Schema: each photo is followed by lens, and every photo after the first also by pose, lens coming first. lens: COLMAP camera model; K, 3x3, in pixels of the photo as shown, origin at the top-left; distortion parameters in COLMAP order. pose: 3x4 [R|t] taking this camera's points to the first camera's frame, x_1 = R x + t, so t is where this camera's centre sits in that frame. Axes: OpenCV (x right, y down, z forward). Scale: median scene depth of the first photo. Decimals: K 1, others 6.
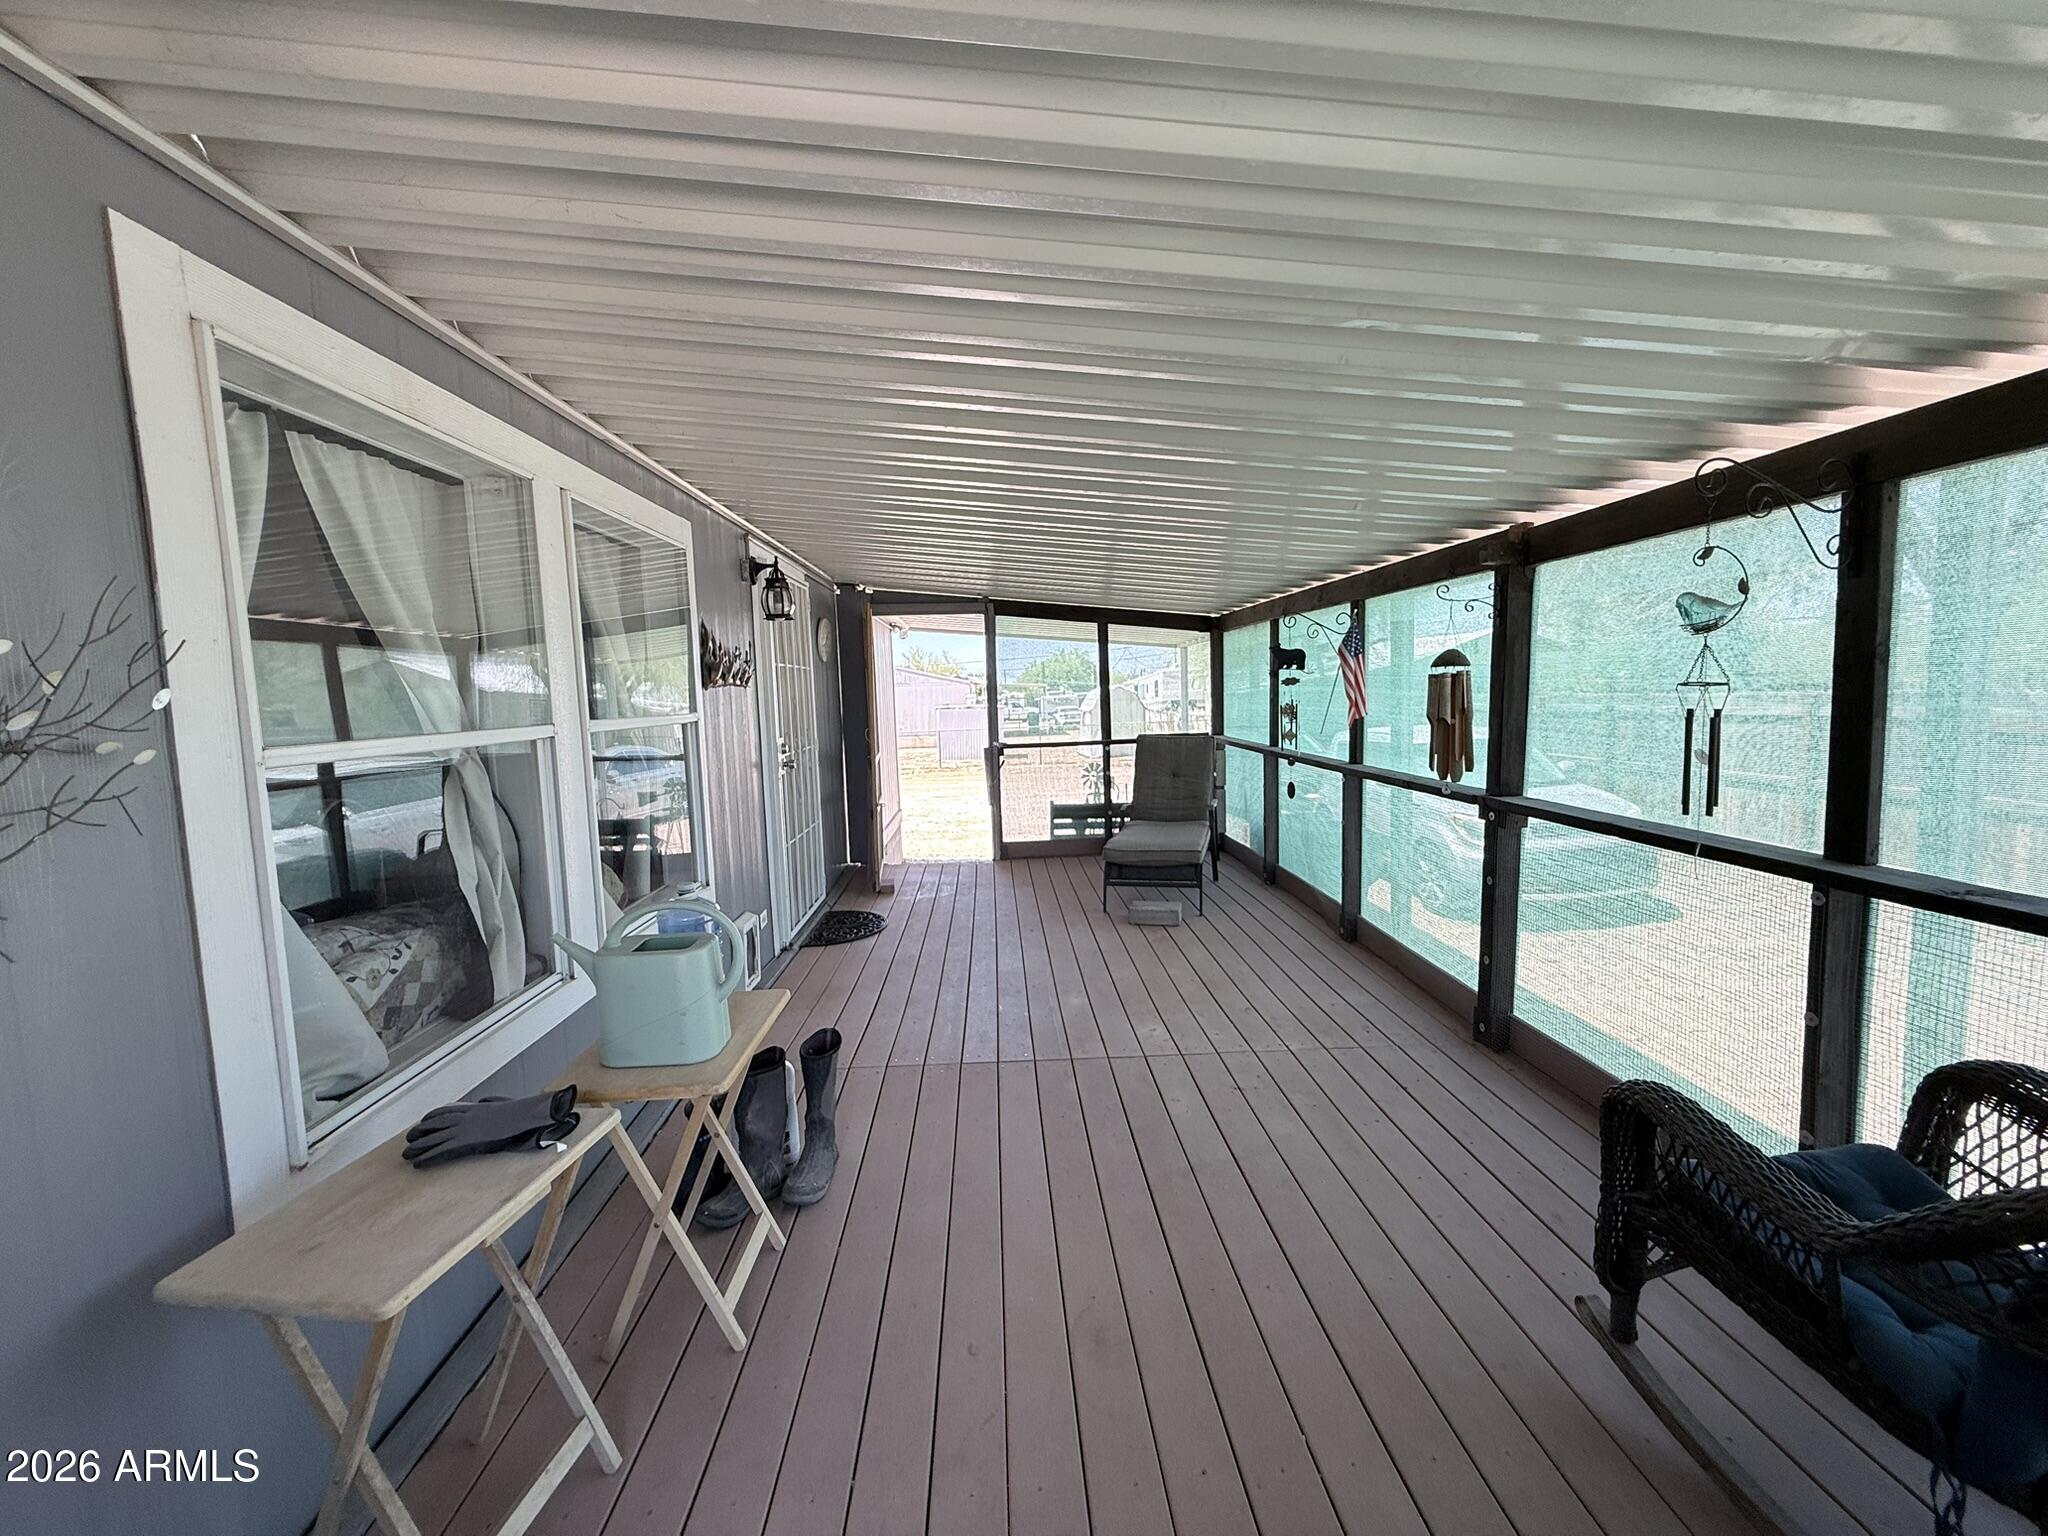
lens RADIAL K [[818.7, 0, 1023.6], [0, 818.7, 762.8], [0, 0, 1]] dist [-0.001349, 0.000379]
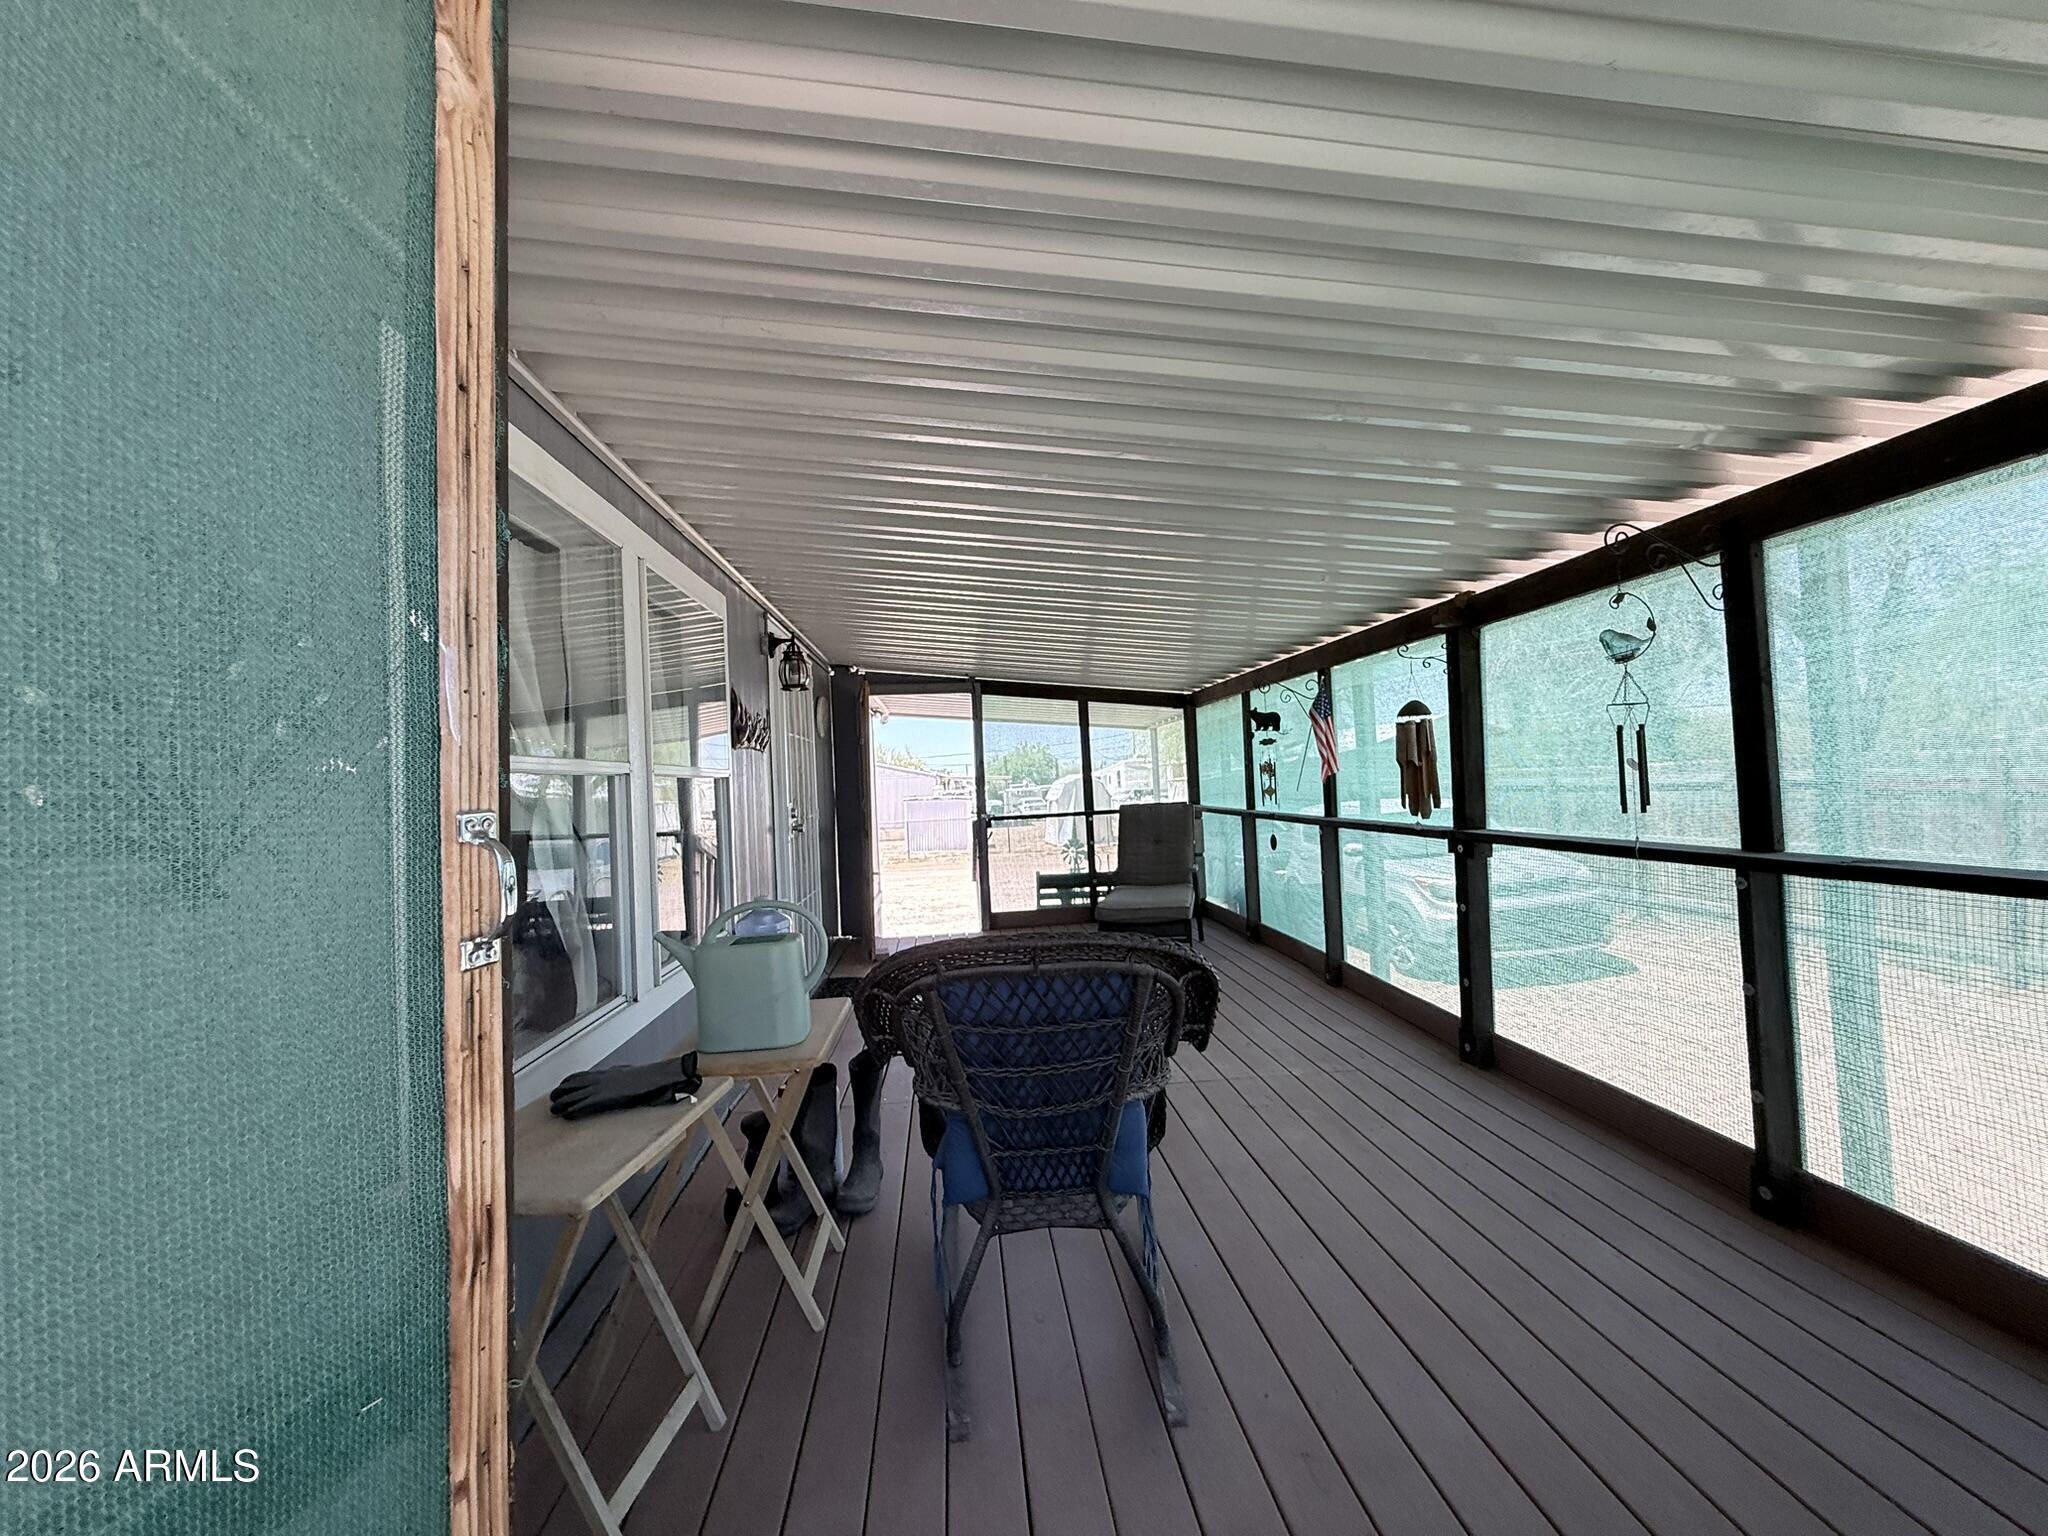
lens RADIAL K [[818.7, 0, 1025.2], [0, 818.7, 762.3], [0, 0, 1]] dist [-0.001349, 0.000379]
pose [[0.998682, -0.015311, 0.048986, -0.092619], [0.020889, 0.993092, -0.115464, 0.087856], [-0.046880, 0.116335, 0.992103, -0.114656]]
